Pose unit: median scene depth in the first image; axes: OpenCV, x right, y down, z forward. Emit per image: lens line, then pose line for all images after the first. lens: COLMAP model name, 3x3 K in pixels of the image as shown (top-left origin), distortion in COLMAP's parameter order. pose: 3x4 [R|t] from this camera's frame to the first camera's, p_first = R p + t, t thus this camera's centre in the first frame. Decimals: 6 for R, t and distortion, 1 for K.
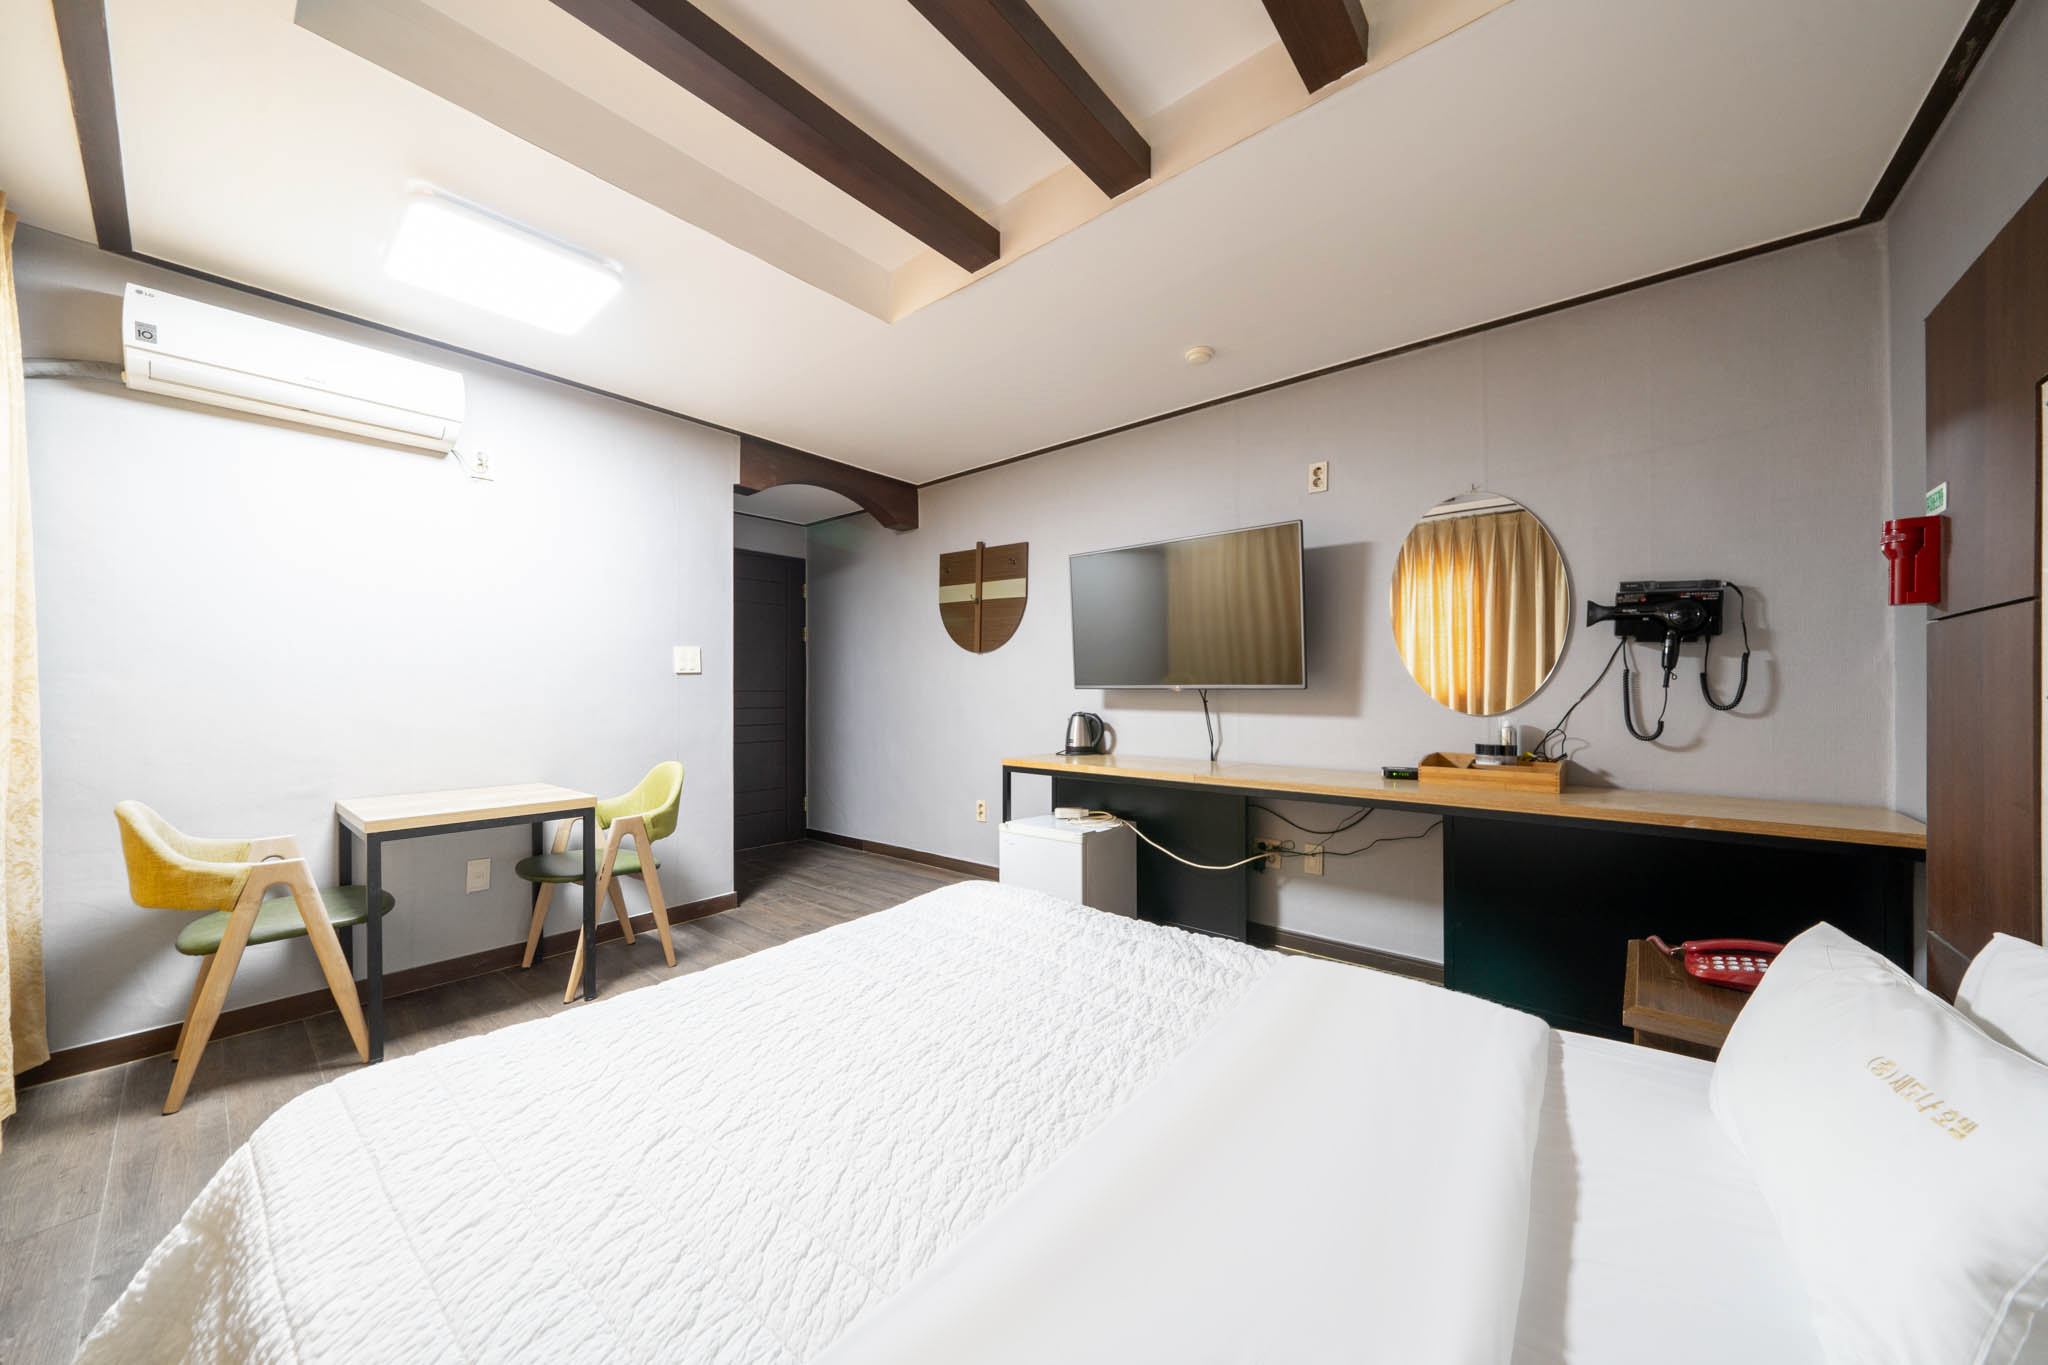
lens RADIAL K [[697.9, 0, 1038.5], [0, 697.9, 684.4], [0, 0, 1]] dist [-0.008099, -0.000229]
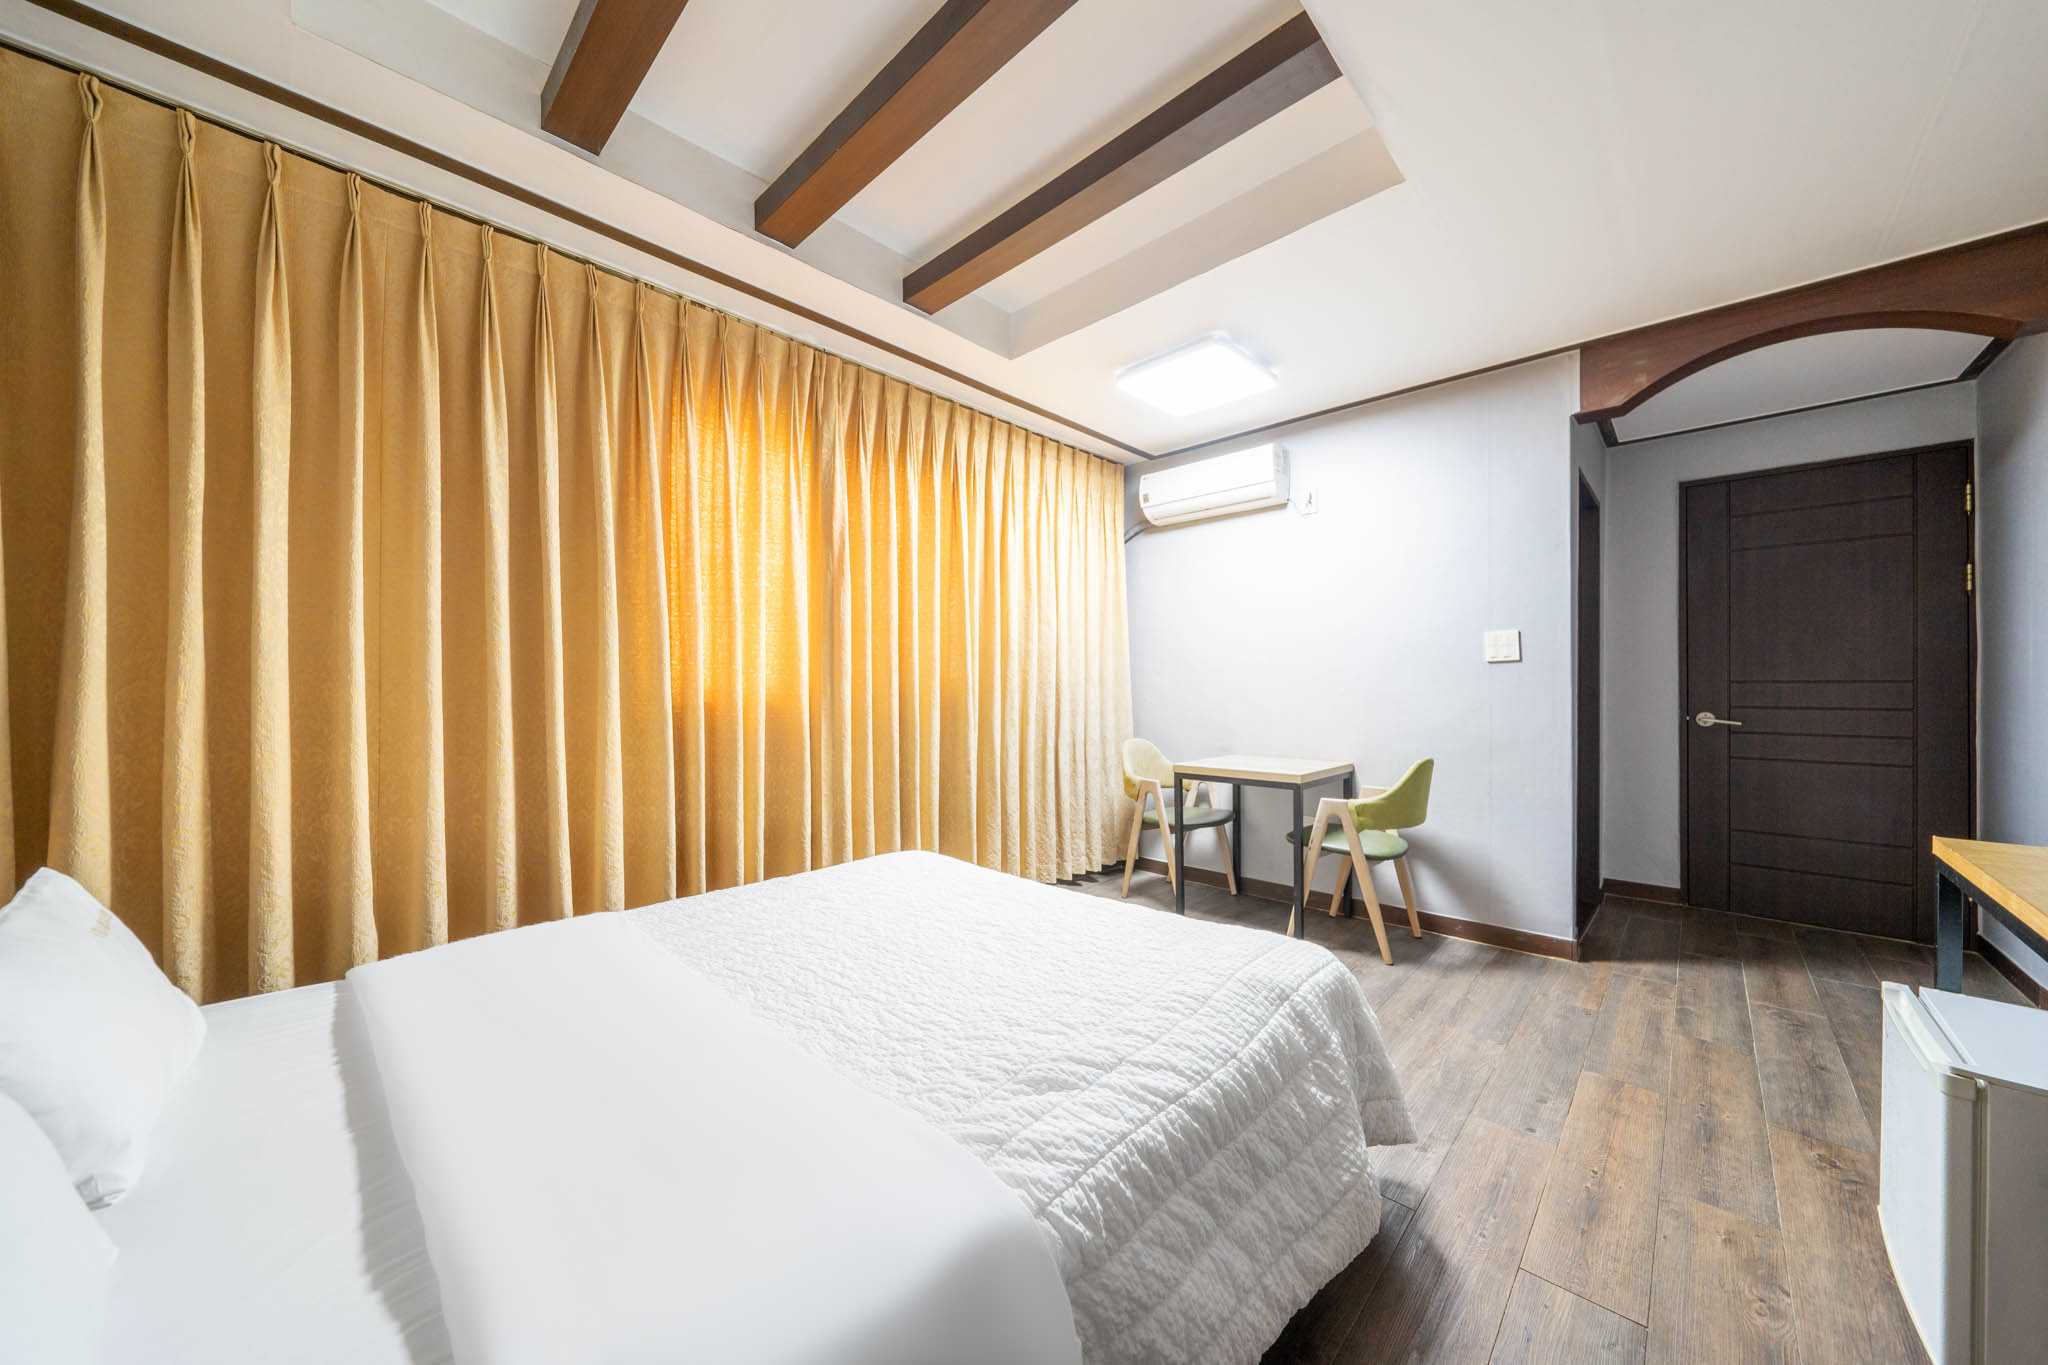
lens RADIAL K [[697.9, 0, 1034.6], [0, 697.9, 684.0], [0, 0, 1]] dist [-0.008099, -0.000229]
pose [[-0.072233, -0.000765, -0.997387, 0.353792], [0.011644, 0.999931, -0.001611, 0.006008], [0.997320, -0.011730, -0.072219, 0.427150]]
